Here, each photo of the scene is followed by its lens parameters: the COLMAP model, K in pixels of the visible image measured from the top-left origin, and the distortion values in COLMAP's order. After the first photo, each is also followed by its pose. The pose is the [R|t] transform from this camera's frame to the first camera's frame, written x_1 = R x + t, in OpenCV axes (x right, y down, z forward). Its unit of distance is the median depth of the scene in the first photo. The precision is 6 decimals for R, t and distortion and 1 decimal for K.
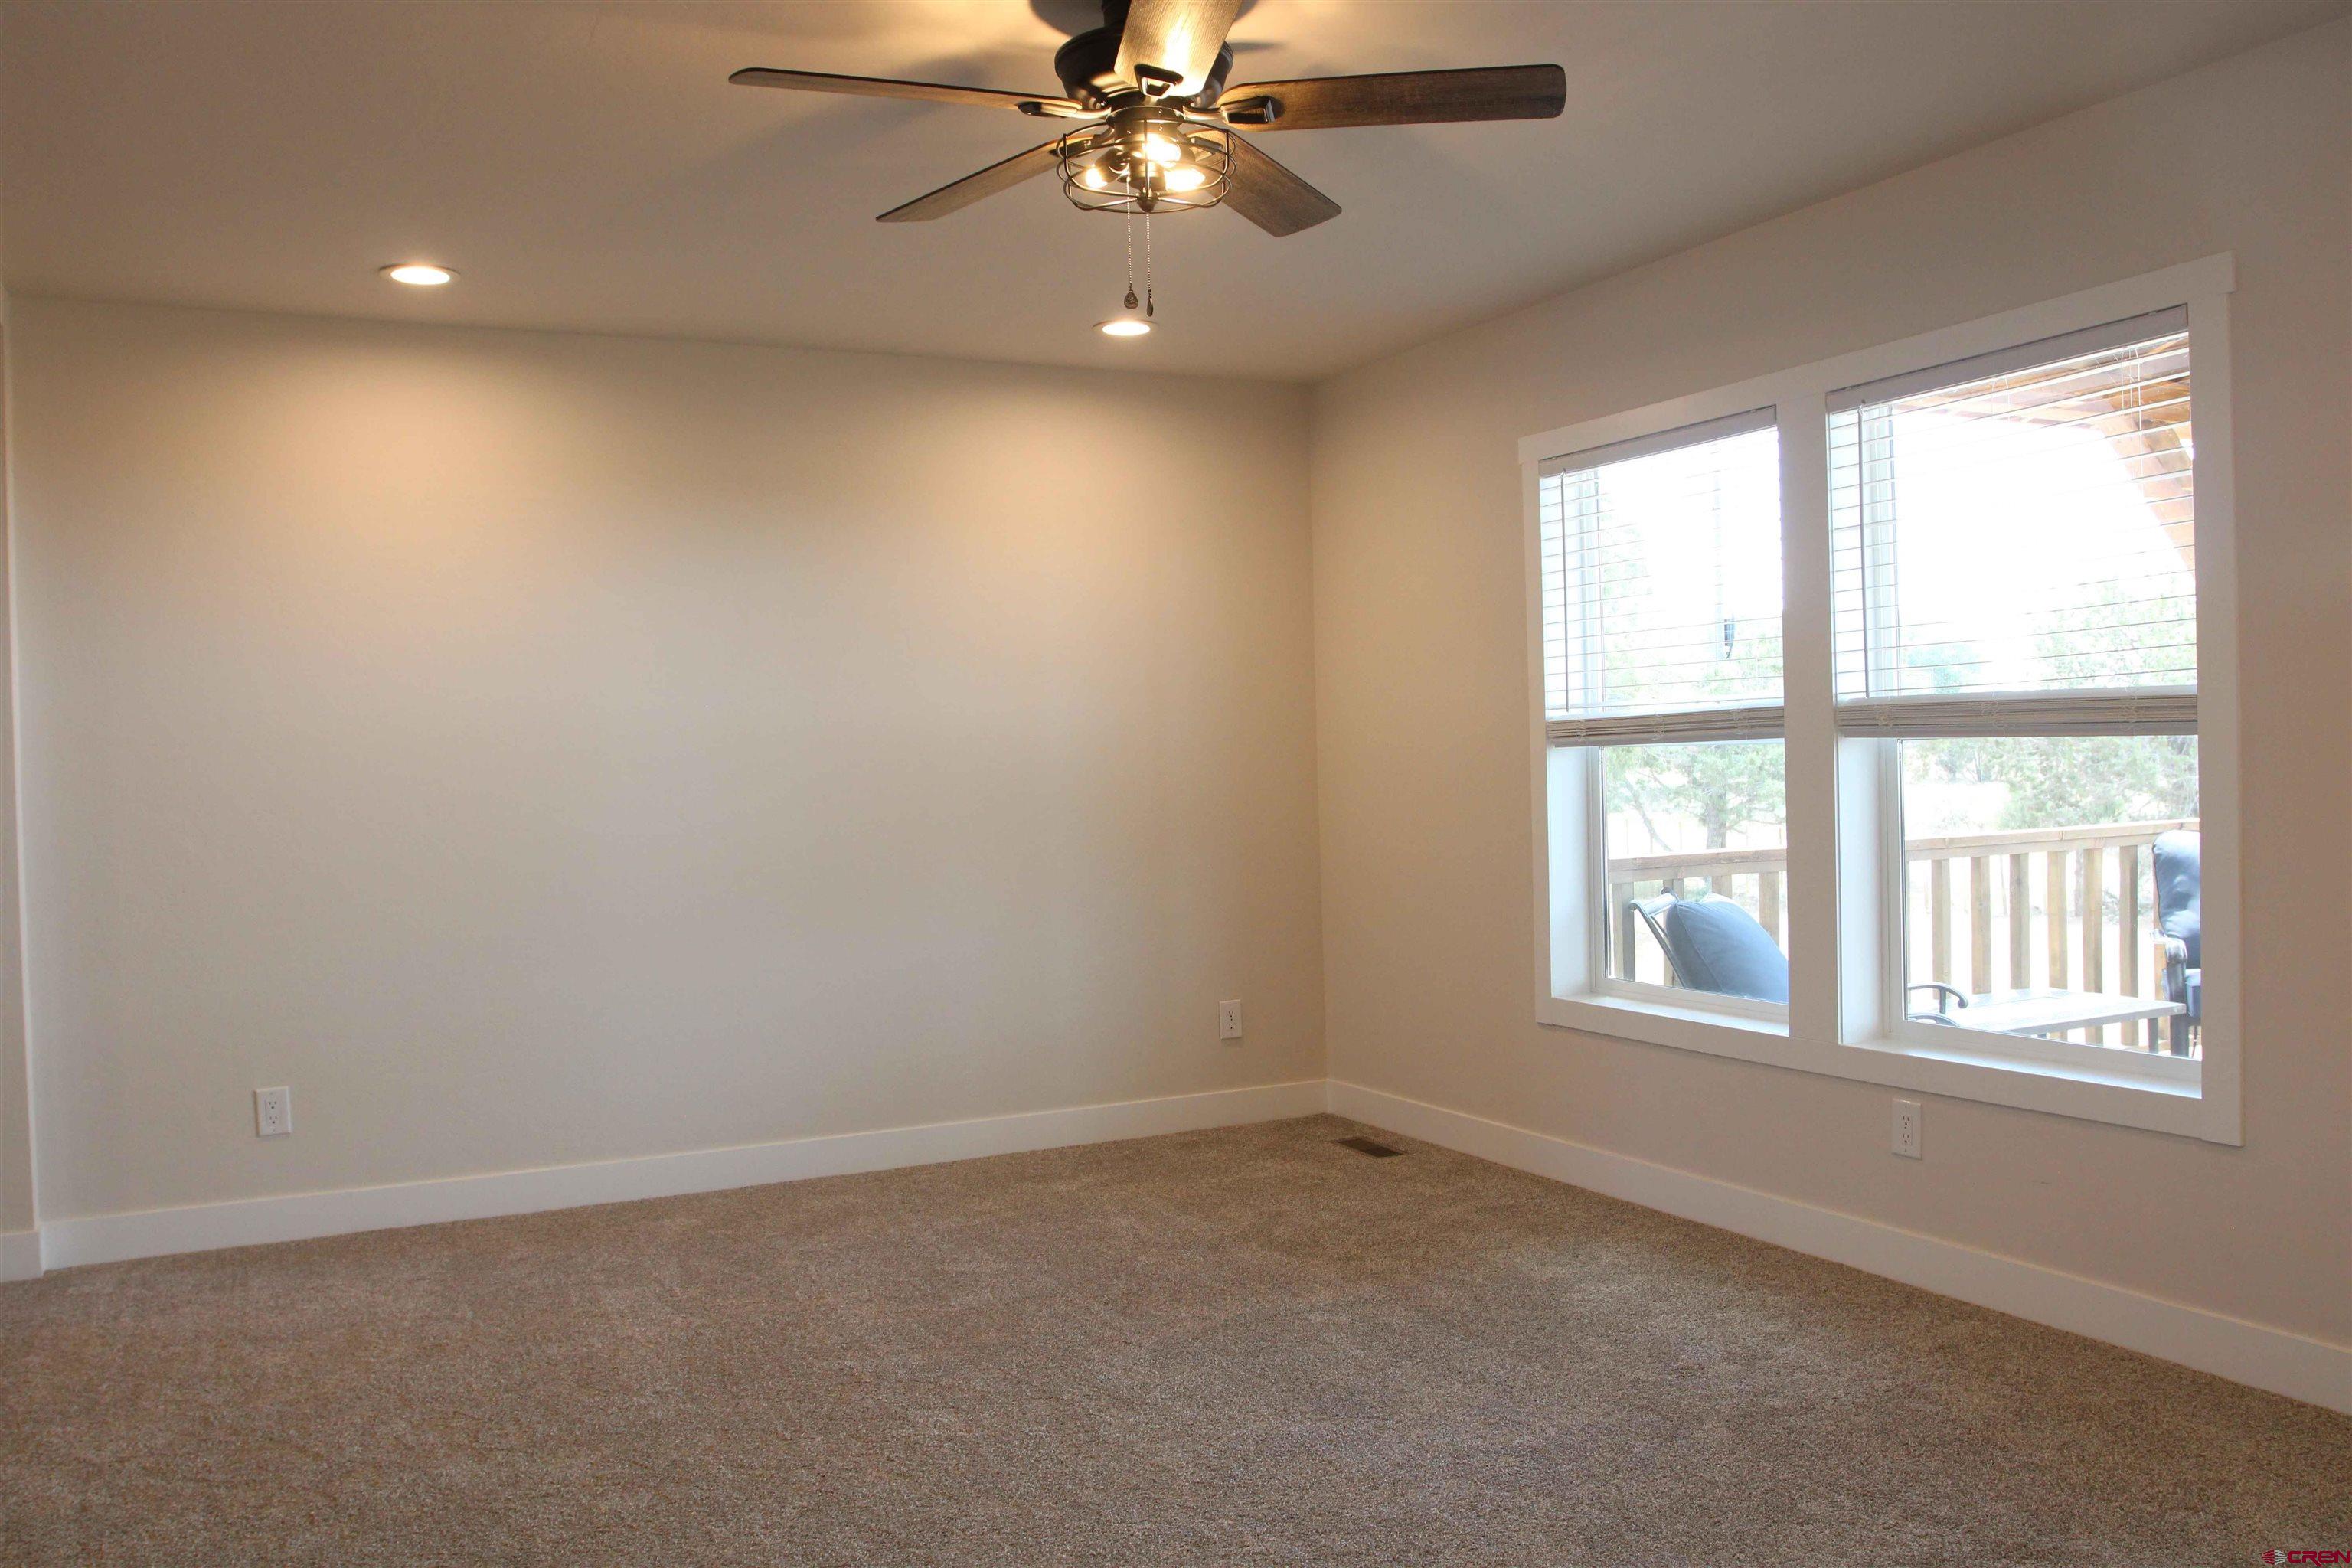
lens RADIAL K [[1840.2, 0, 1167.7], [0, 1840.2, 790.9], [0, 0, 1]] dist [-0.108908, 0.074155]
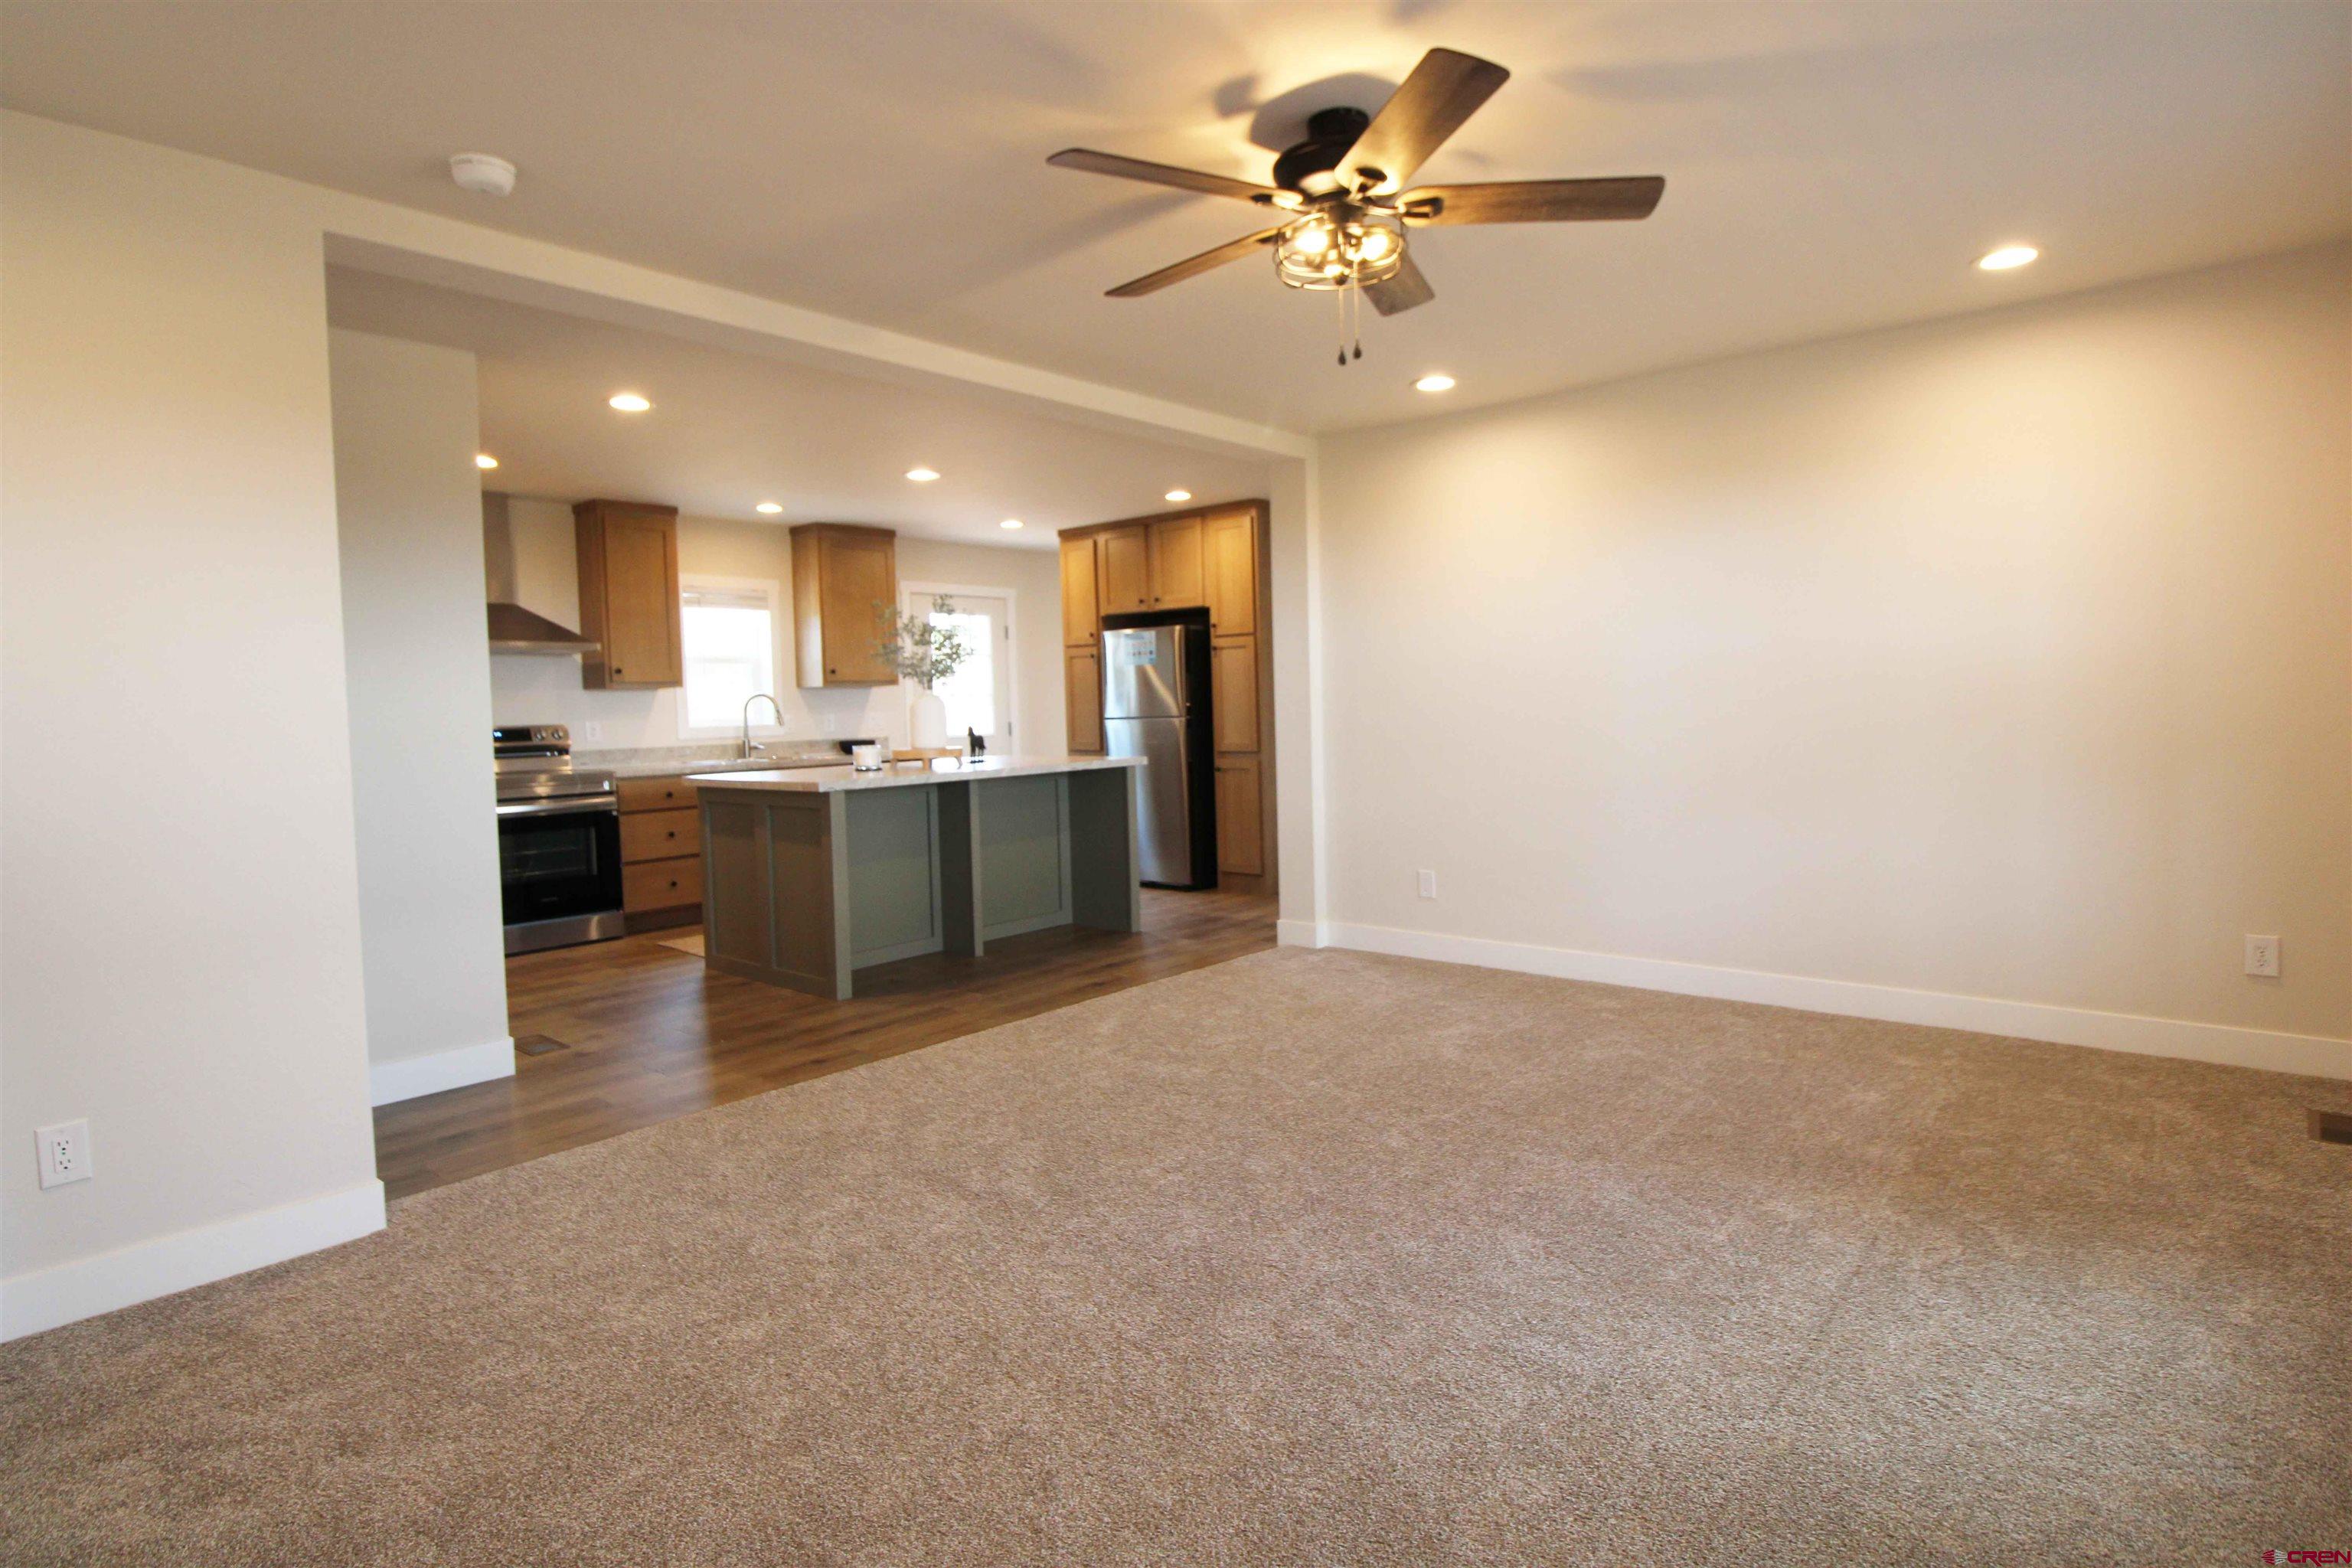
lens RADIAL K [[1209.0, 0, 1181.9], [0, 1209.0, 757.4], [0, 0, 1]] dist [-0.001488, -0.000514]
pose [[0.383268, 0.057039, -0.921874, 0.530682], [-0.000176, 0.998096, 0.061682, -0.017371], [0.923637, -0.023479, 0.382549, 0.370110]]
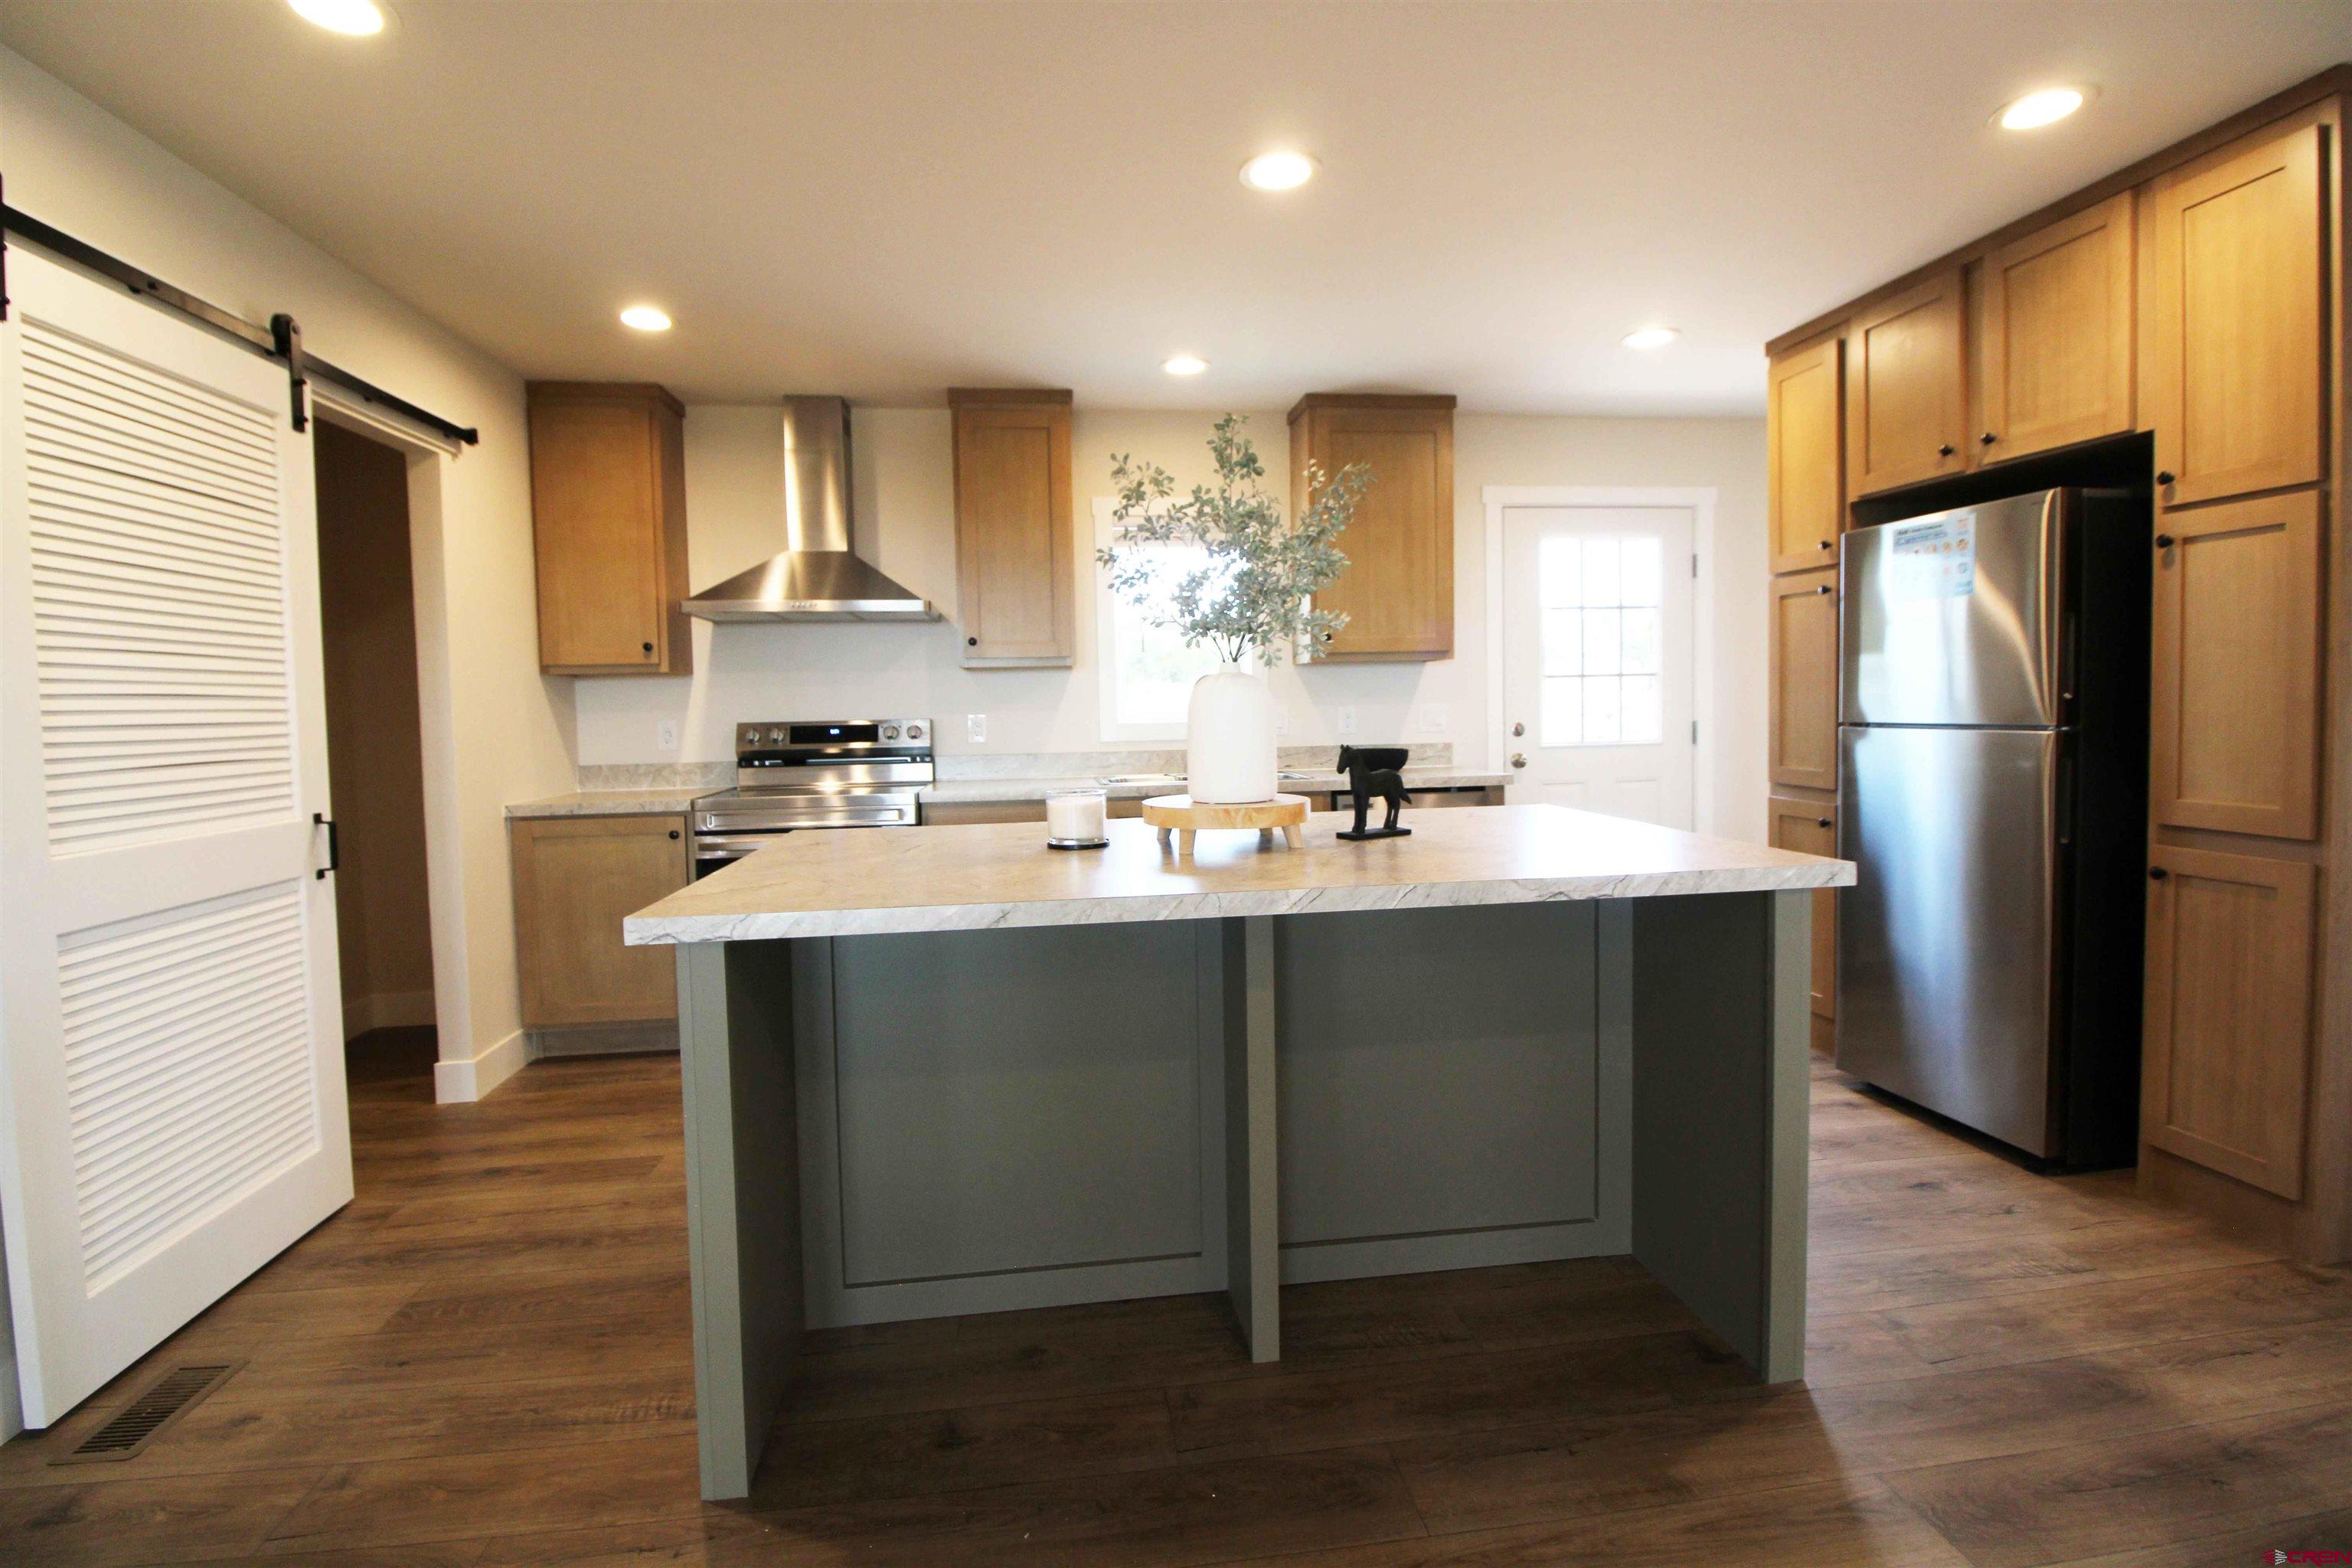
lens RADIAL K [[1081.9, 0, 1176.5], [0, 1081.9, 757.0], [0, 0, 1]] dist [0.002528, -0.015250]
pose [[-0.330950, 0.078800, -0.940352, -0.382975], [0.011389, 0.996768, 0.079519, -0.004464], [0.943579, 0.015607, -0.330778, 0.794363]]
